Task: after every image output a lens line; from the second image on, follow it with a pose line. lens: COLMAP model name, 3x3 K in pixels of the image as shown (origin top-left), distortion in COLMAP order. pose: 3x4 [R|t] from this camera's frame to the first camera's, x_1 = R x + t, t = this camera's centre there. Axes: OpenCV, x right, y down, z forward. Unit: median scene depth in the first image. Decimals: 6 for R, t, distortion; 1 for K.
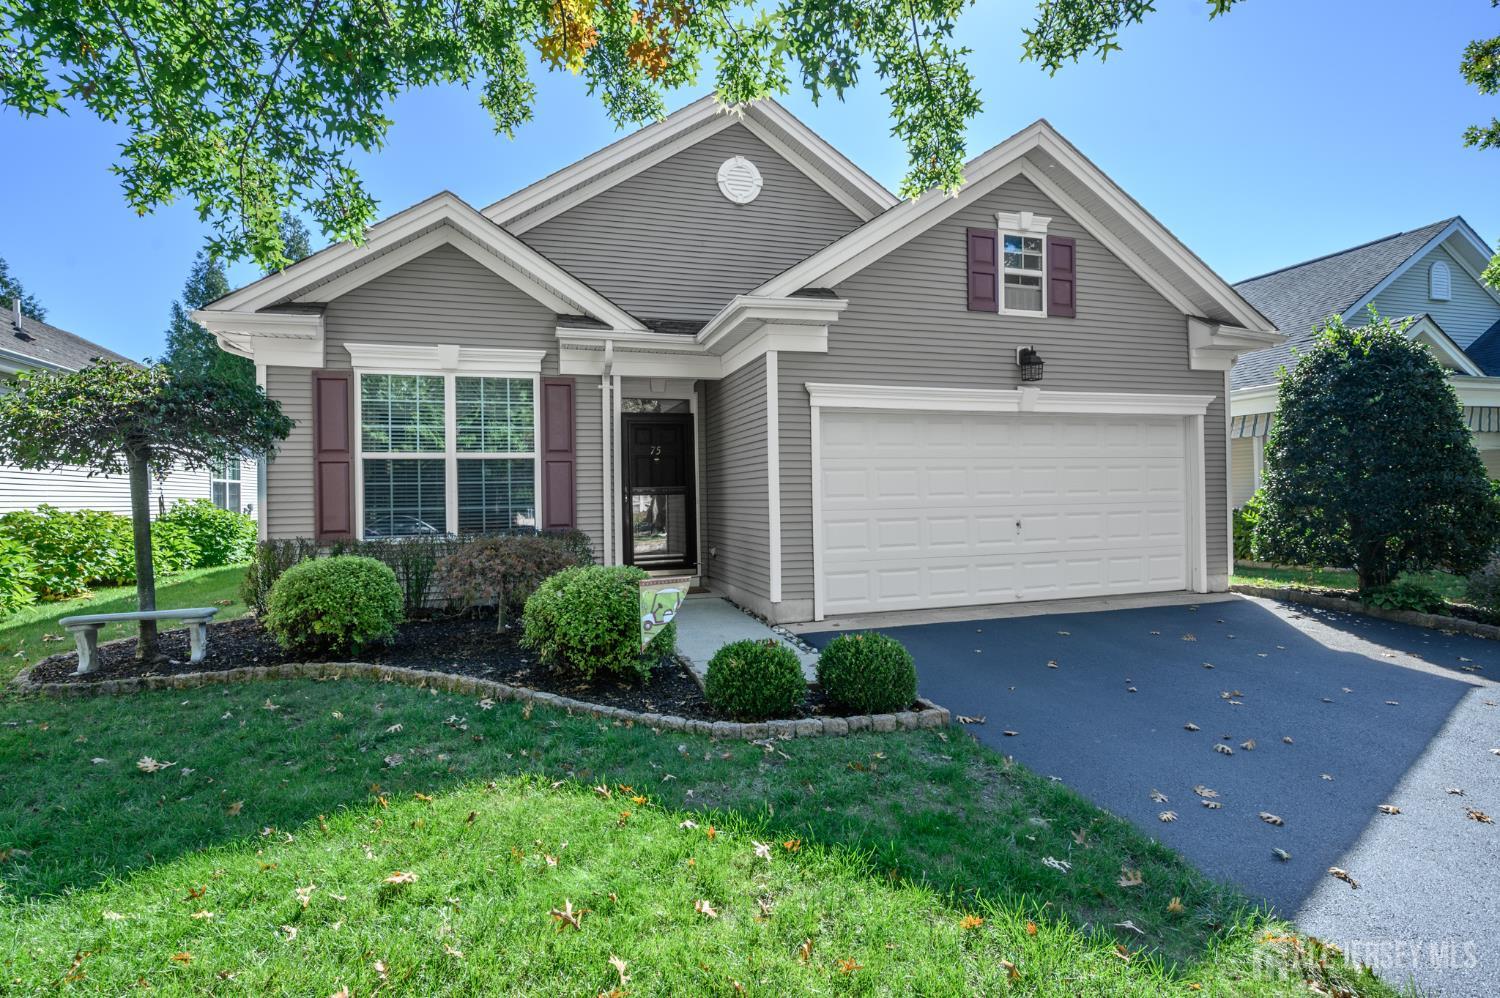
lens RADIAL K [[818.4, 0, 750.0], [0, 818.4, 499.0], [0, 0, 1]] dist [-0.002715, -0.000380]
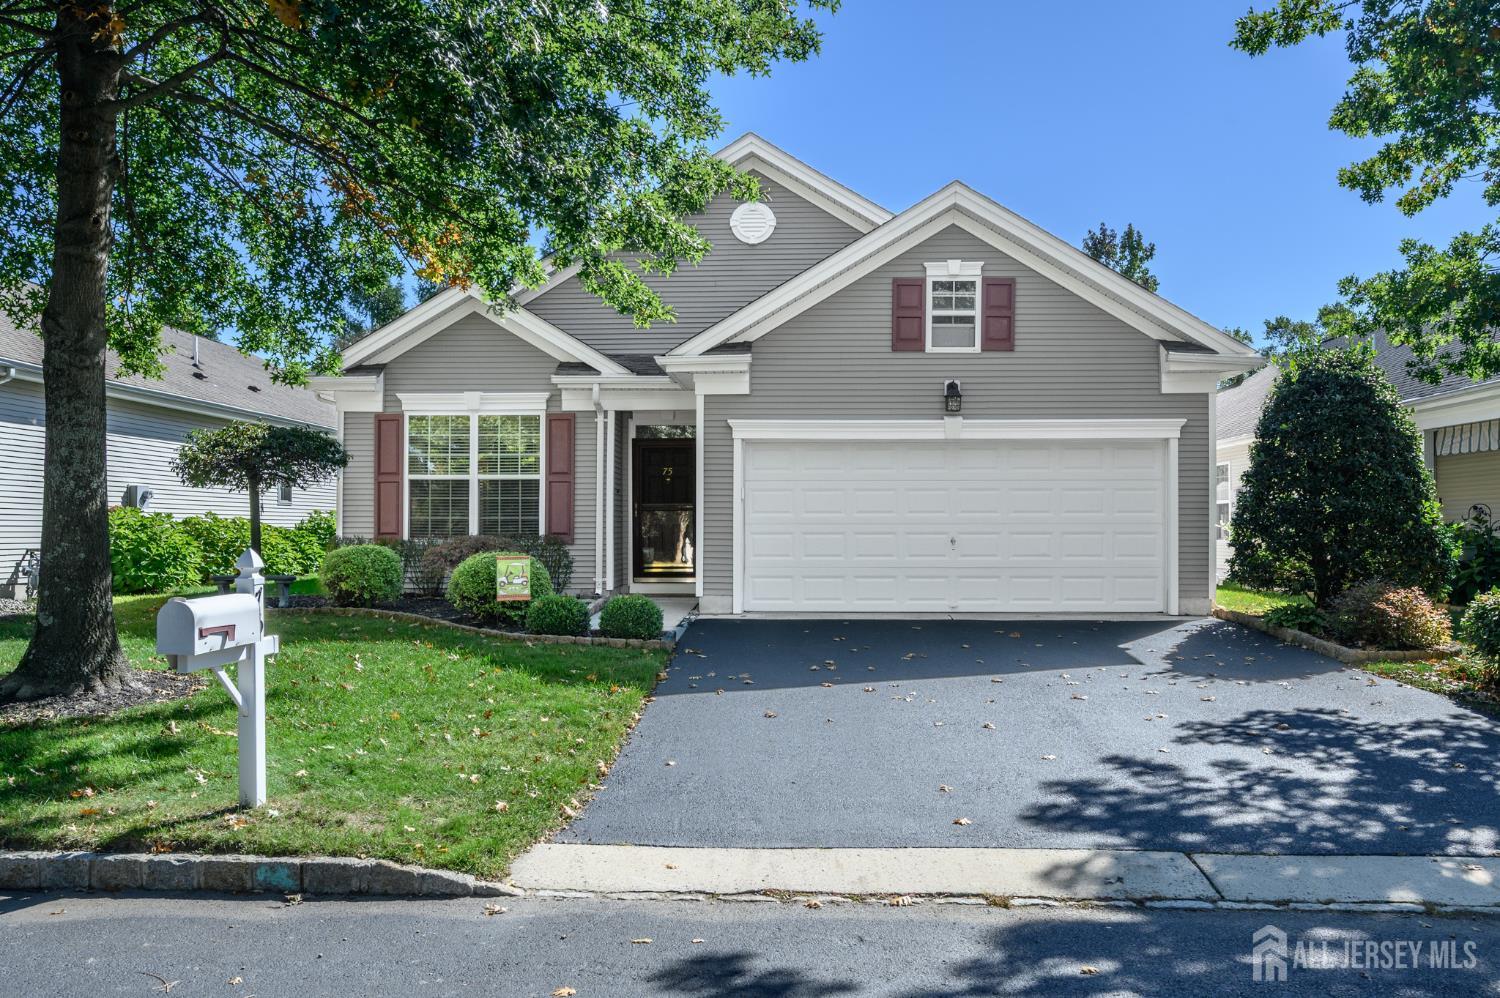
lens RADIAL K [[1103.0, 0, 750.0], [0, 1103.0, 514.3], [0, 0, 1]] dist [0.001854, 0.000118]
pose [[0.964875, 0.013727, -0.262350, 0.479034], [-0.015946, 0.999853, -0.006331, 0.009119], [0.262224, 0.010292, 0.964952, -0.526423]]
